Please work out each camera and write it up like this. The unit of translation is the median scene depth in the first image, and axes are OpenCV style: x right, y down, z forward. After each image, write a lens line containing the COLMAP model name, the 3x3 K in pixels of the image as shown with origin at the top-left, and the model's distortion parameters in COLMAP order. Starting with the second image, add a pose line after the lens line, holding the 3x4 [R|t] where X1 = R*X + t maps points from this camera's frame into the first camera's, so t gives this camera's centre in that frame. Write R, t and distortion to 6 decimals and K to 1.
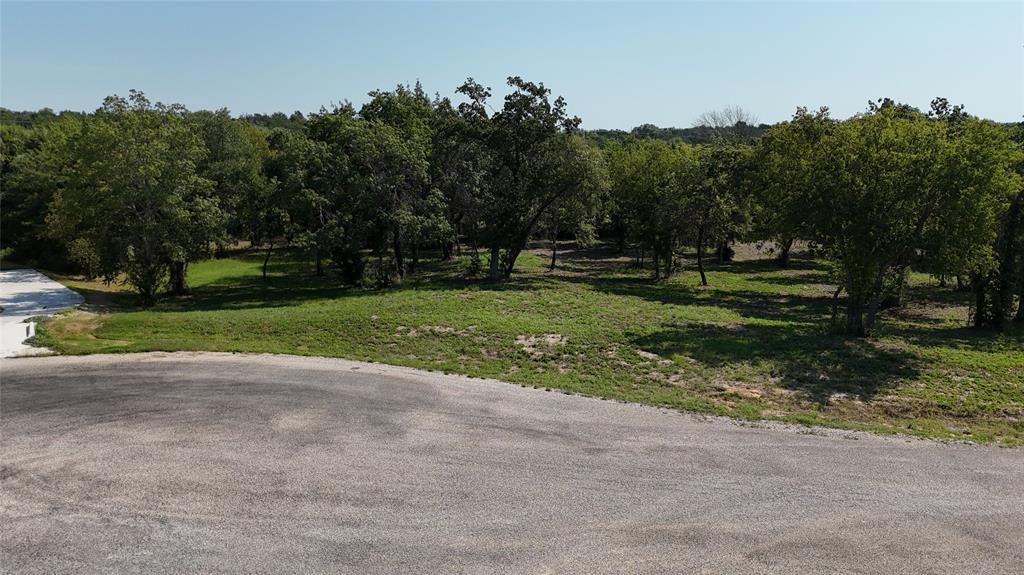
lens RADIAL K [[719.7, 0, 513.7], [0, 719.7, 271.9], [0, 0, 1]] dist [0.052534, -0.002147]
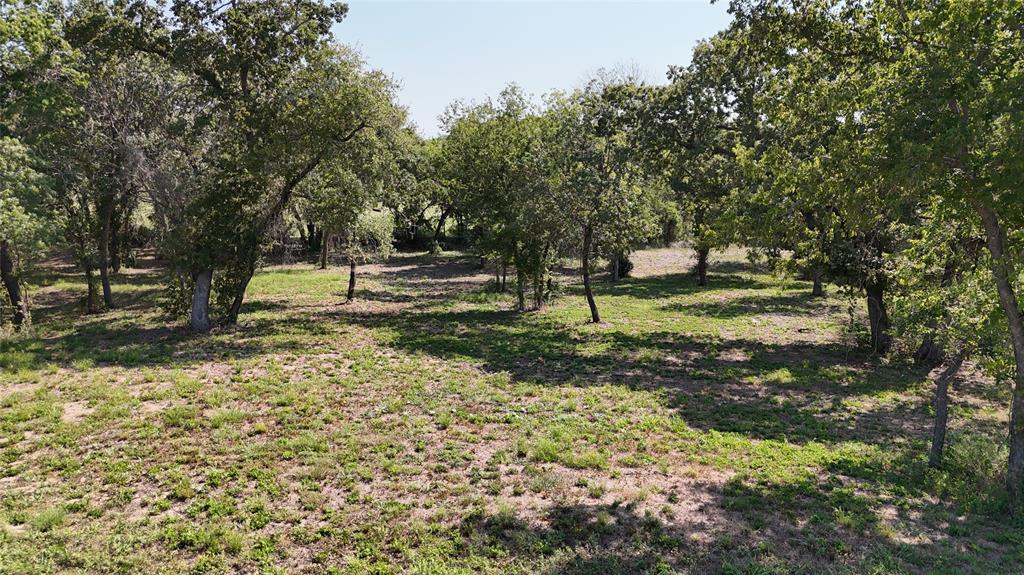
lens RADIAL K [[717.9, 0, 512.0], [0, 717.9, 287.5], [0, 0, 1]] dist [0.003129, -0.038021]
pose [[0.988825, -0.023499, 0.147214, 0.102084], [0.022997, 0.999722, 0.005110, -0.014130], [-0.147293, -0.001667, 0.989091, 0.395371]]
